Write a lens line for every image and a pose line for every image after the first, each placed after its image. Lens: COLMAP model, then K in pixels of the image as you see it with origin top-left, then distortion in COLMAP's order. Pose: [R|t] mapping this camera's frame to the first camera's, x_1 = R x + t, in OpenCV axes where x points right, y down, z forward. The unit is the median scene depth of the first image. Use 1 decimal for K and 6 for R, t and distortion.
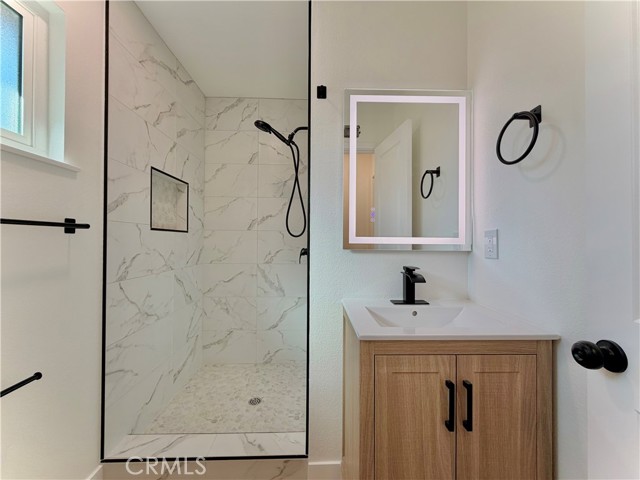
lens RADIAL K [[255.4, 0, 316.3], [0, 255.4, 239.6], [0, 0, 1]] dist [-0.002074, 0.000741]
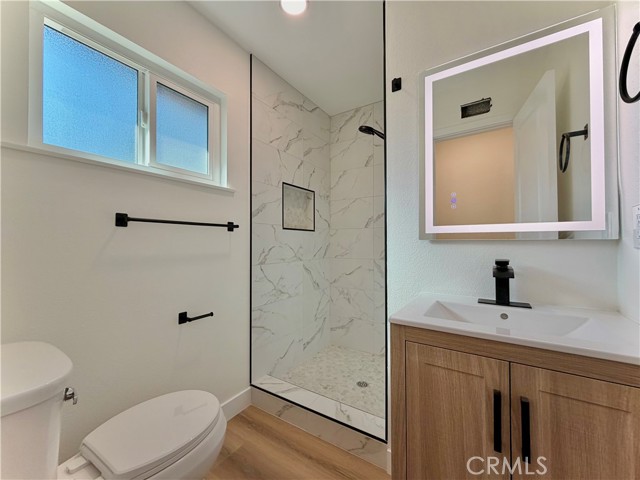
lens RADIAL K [[255.4, 0, 318.1], [0, 255.4, 240.2], [0, 0, 1]] dist [-0.002074, 0.000741]
pose [[0.823694, -0.014555, -0.566847, 0.327429], [0.010008, 0.999888, -0.011132, 0.045821], [0.566946, 0.003496, 0.823748, -0.004633]]
